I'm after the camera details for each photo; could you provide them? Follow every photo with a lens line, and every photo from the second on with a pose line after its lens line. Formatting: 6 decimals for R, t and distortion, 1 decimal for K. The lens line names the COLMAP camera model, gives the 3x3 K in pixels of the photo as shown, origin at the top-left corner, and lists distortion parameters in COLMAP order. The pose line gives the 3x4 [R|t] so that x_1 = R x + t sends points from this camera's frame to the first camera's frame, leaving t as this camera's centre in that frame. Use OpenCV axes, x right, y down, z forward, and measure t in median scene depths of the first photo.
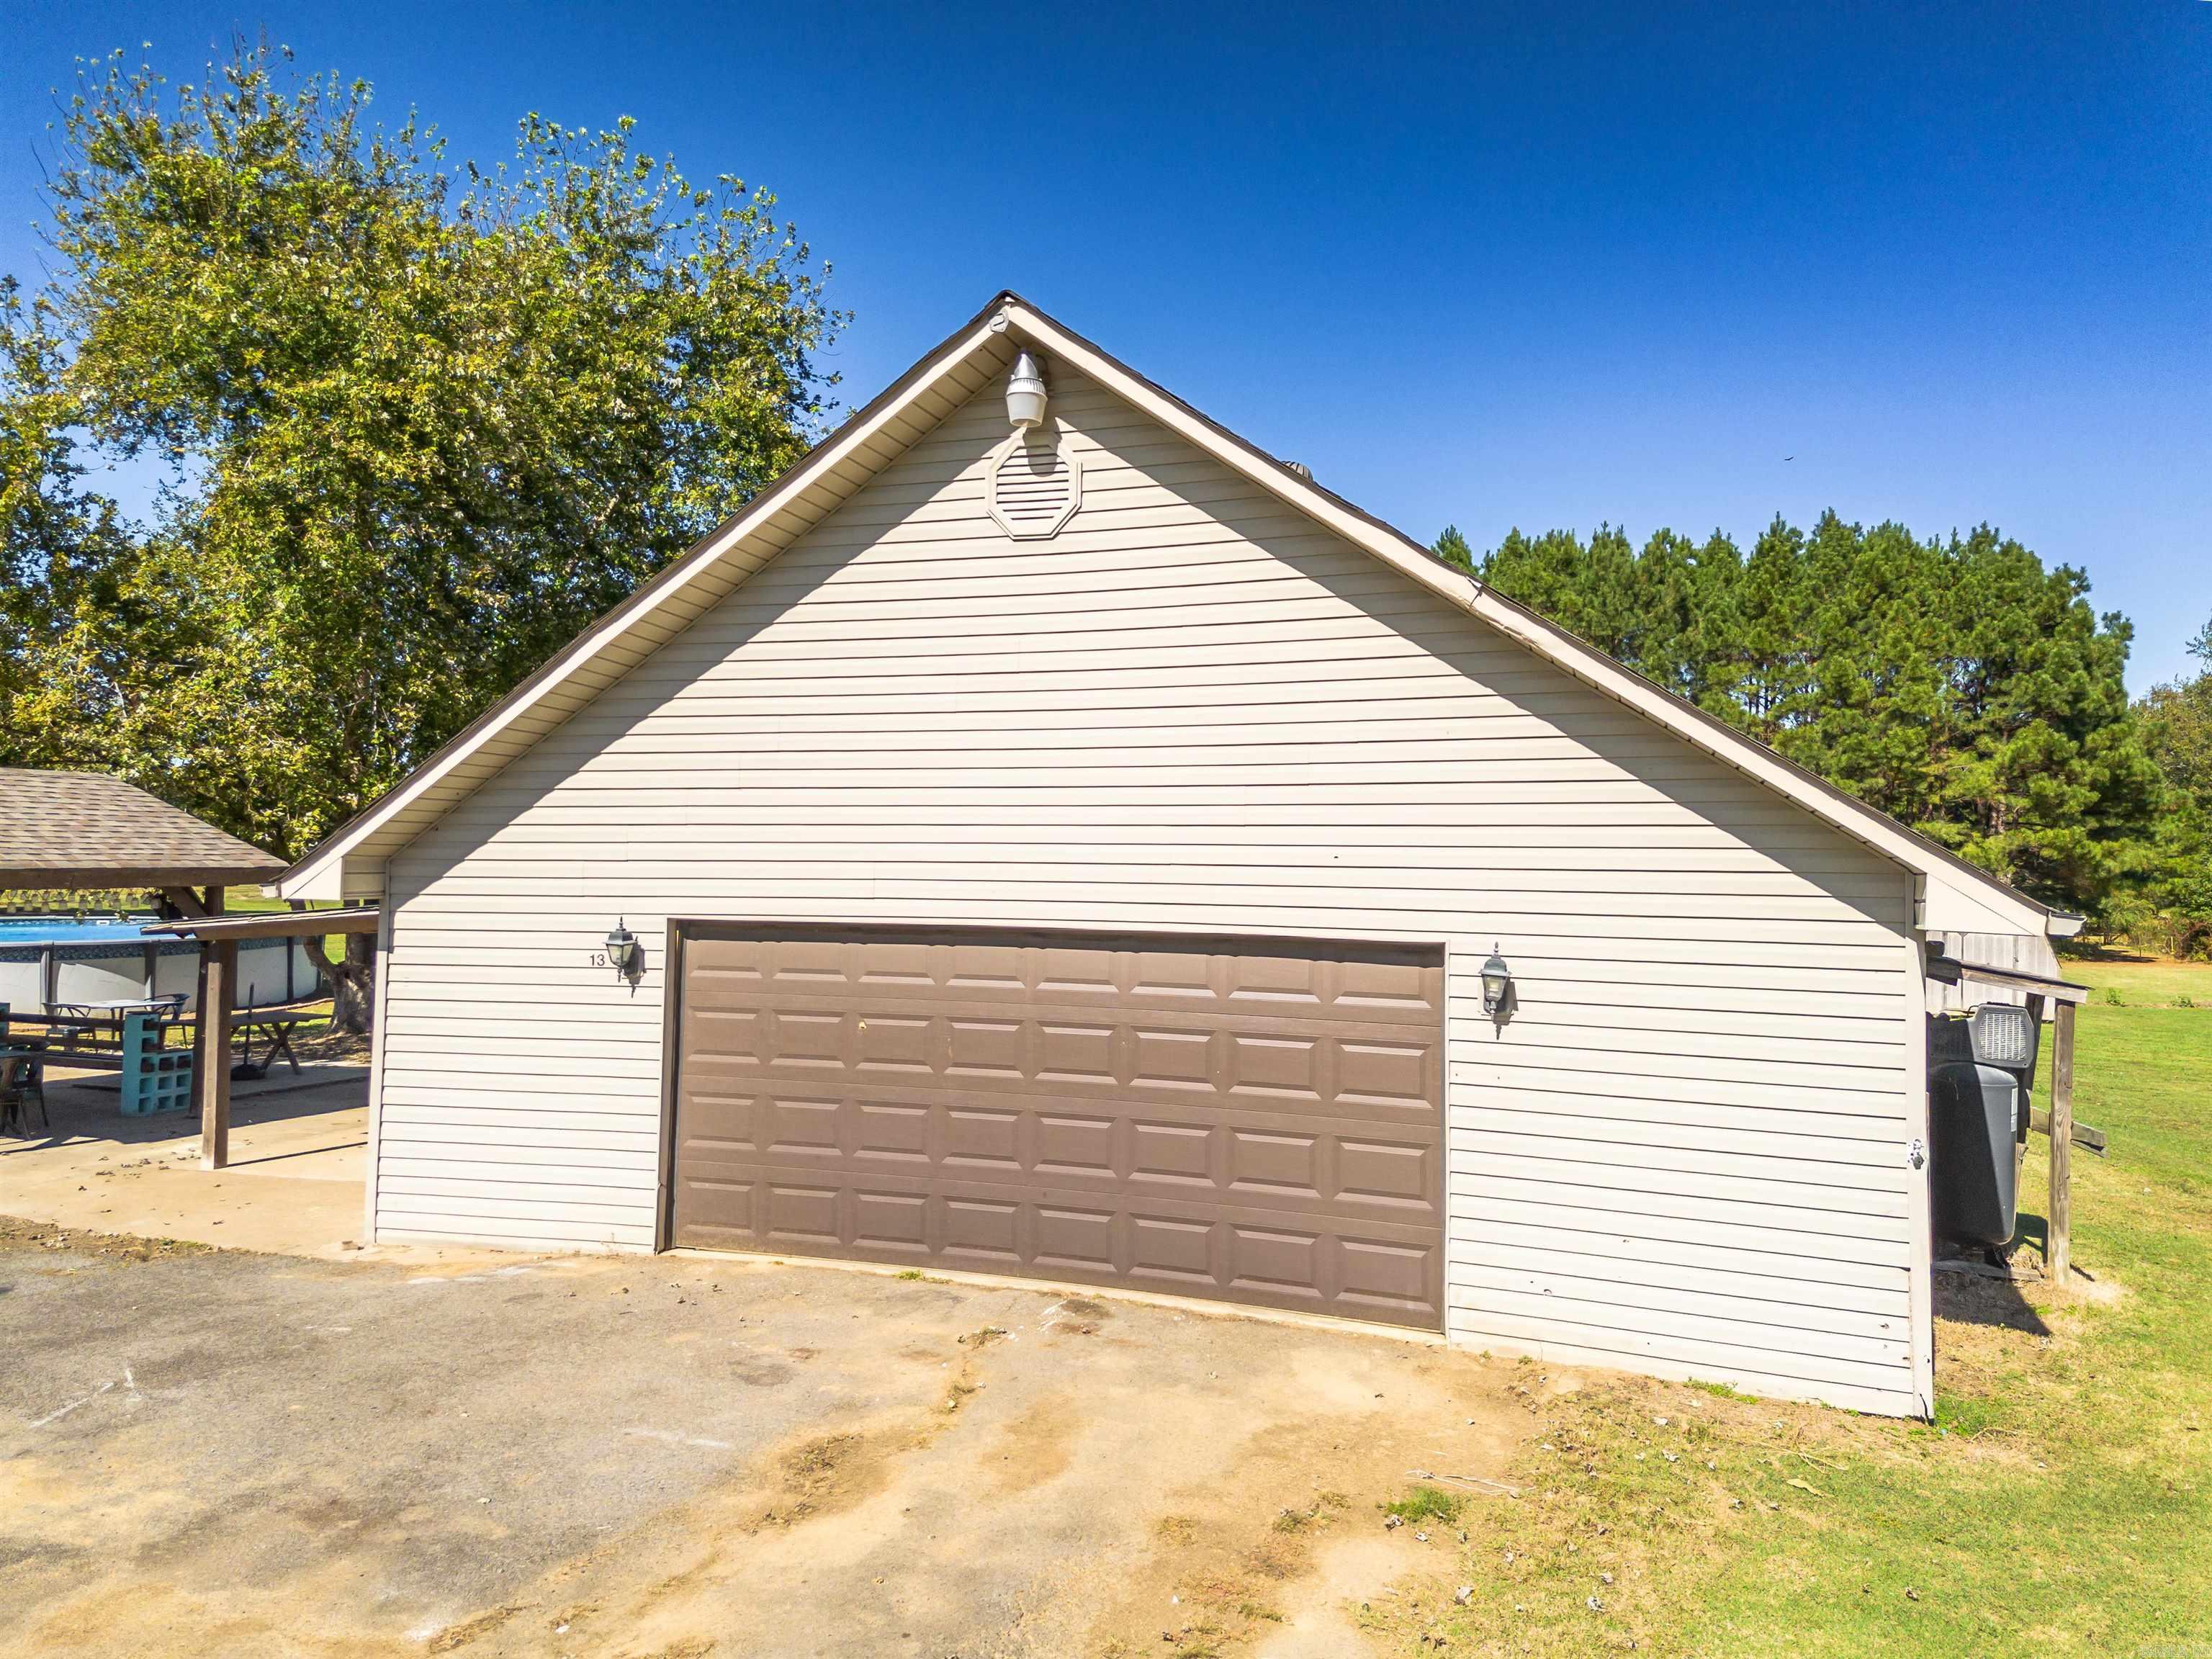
lens RADIAL K [[1542.7, 0, 1106.0], [0, 1542.7, 829.5], [0, 0, 1]] dist [0.292734, -0.329887]
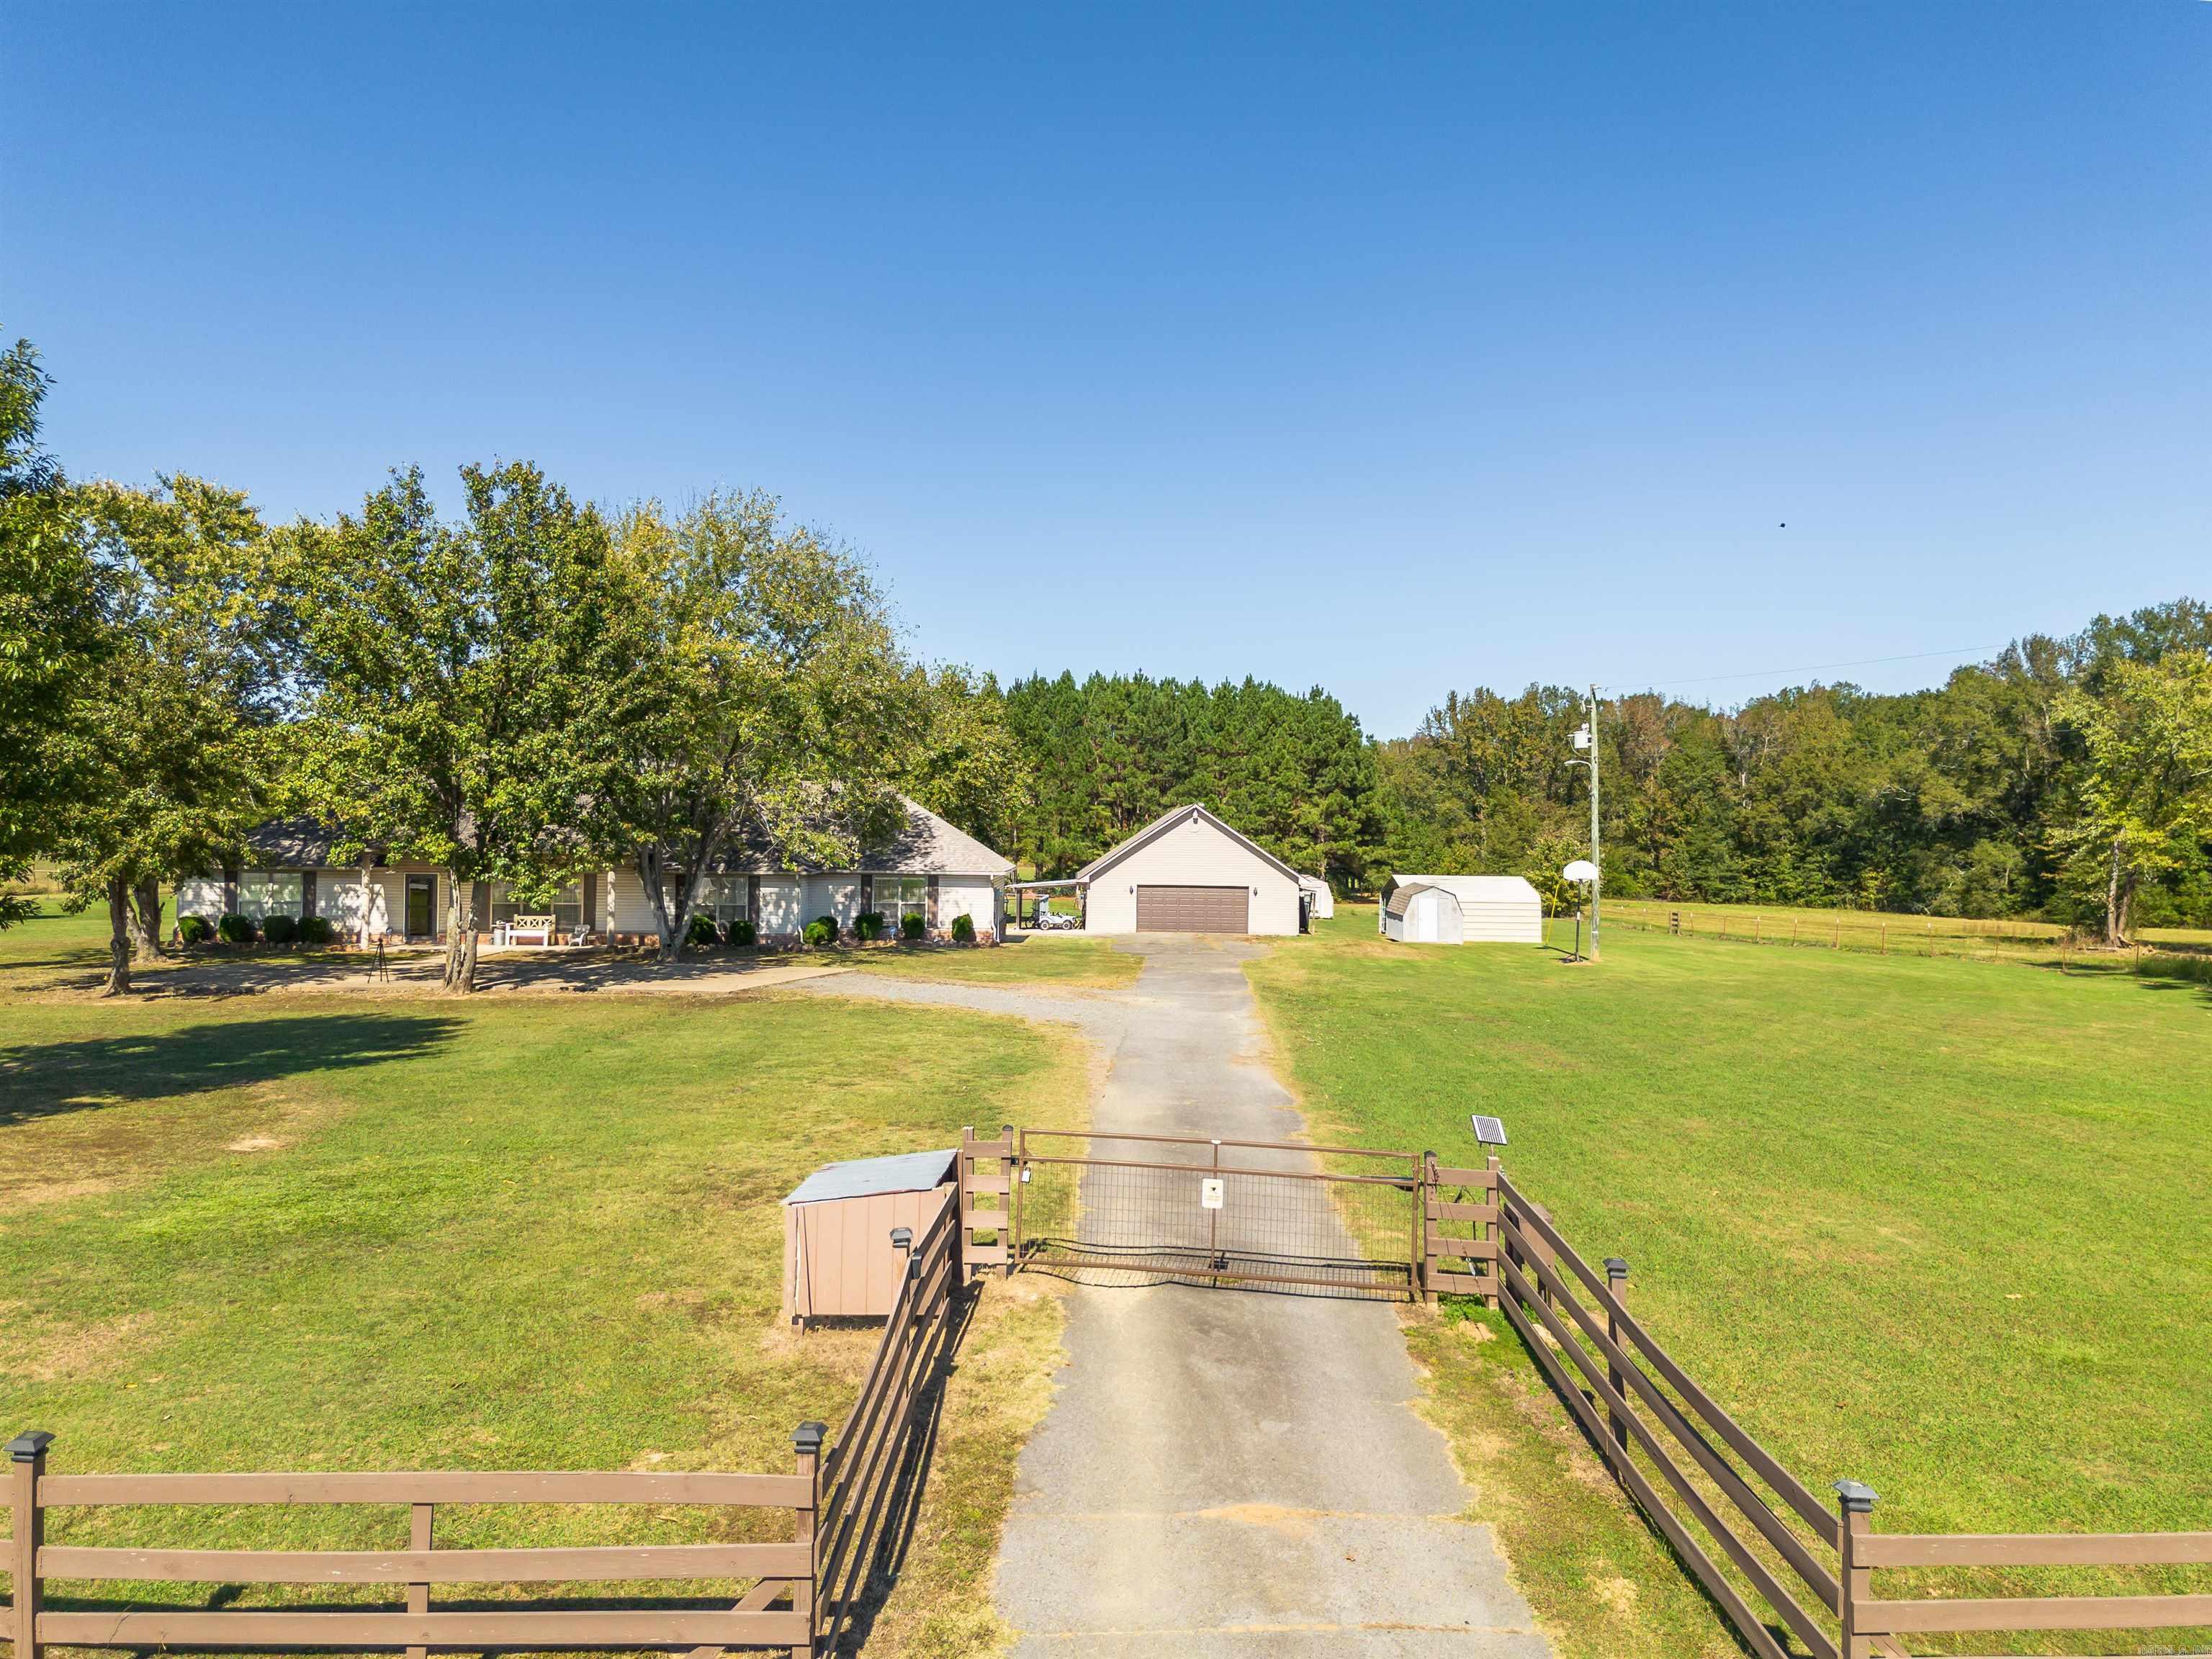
lens RADIAL K [[1542.7, 0, 1106.0], [0, 1542.7, 829.5], [0, 0, 1]] dist [0.292734, -0.329887]
pose [[0.938111, 0.001997, 0.346330, -0.405776], [-0.007346, 0.999873, 0.014131, -0.041026], [-0.346258, -0.015801, 0.938006, -0.779410]]
